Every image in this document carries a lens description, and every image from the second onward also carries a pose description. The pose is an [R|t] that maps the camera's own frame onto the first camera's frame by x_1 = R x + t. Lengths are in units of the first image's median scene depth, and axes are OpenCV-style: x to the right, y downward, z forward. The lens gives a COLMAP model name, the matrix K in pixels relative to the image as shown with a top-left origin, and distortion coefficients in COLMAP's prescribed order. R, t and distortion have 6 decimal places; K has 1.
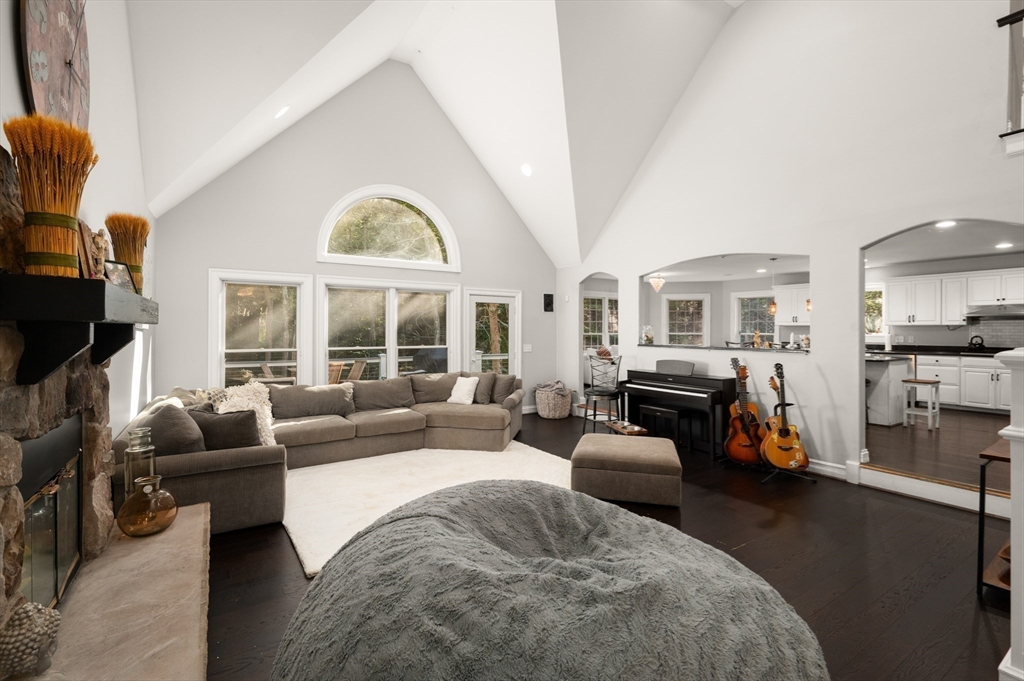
lens RADIAL K [[454.5, 0, 509.1], [0, 454.5, 333.0], [0, 0, 1]] dist [-0.001467, 0.000261]
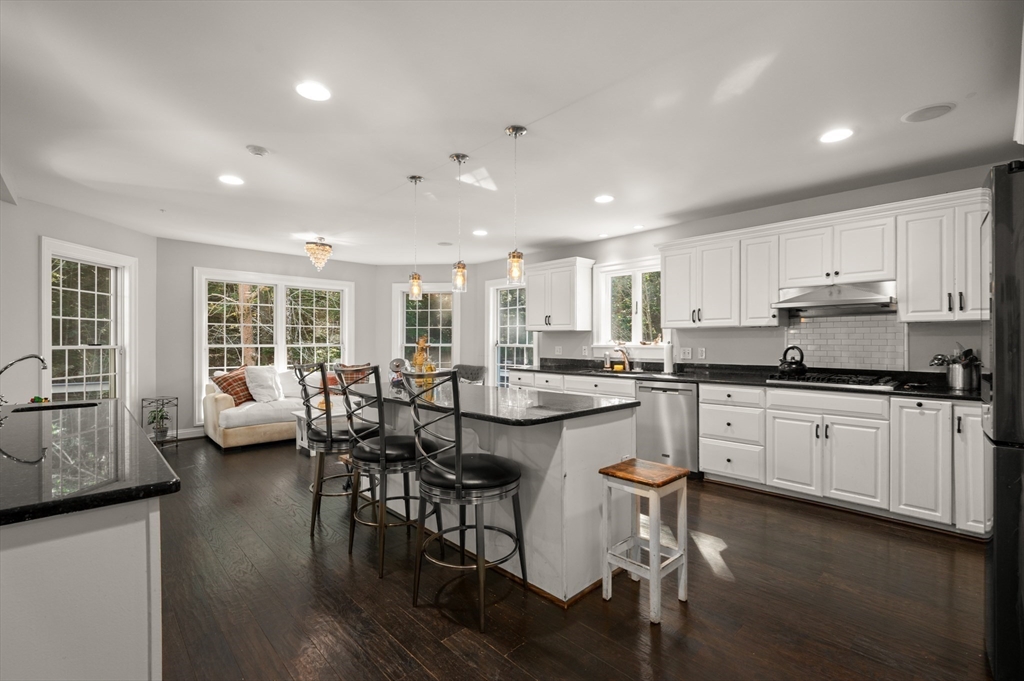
lens RADIAL K [[454.5, 0, 514.1], [0, 454.5, 347.0], [0, 0, 1]] dist [-0.001467, 0.000261]
pose [[0.978952, -0.002258, 0.204076, 0.603975], [0.002235, 0.999997, 0.000340, 0.006127], [-0.204076, 0.000123, 0.978955, 0.550641]]
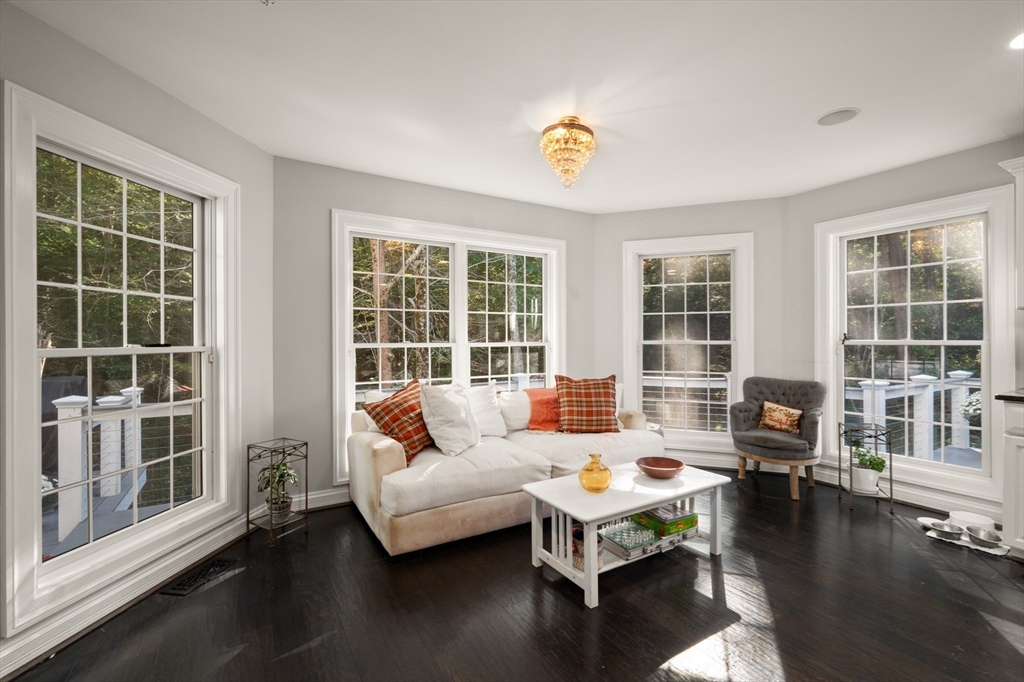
lens RADIAL K [[454.5, 0, 532.5], [0, 454.5, 341.9], [0, 0, 1]] dist [-0.001467, 0.000261]
pose [[0.999768, -0.006421, 0.020537, 0.404499], [0.006522, 0.999967, -0.004848, 0.002624], [-0.020506, 0.004981, 0.999777, 0.991934]]
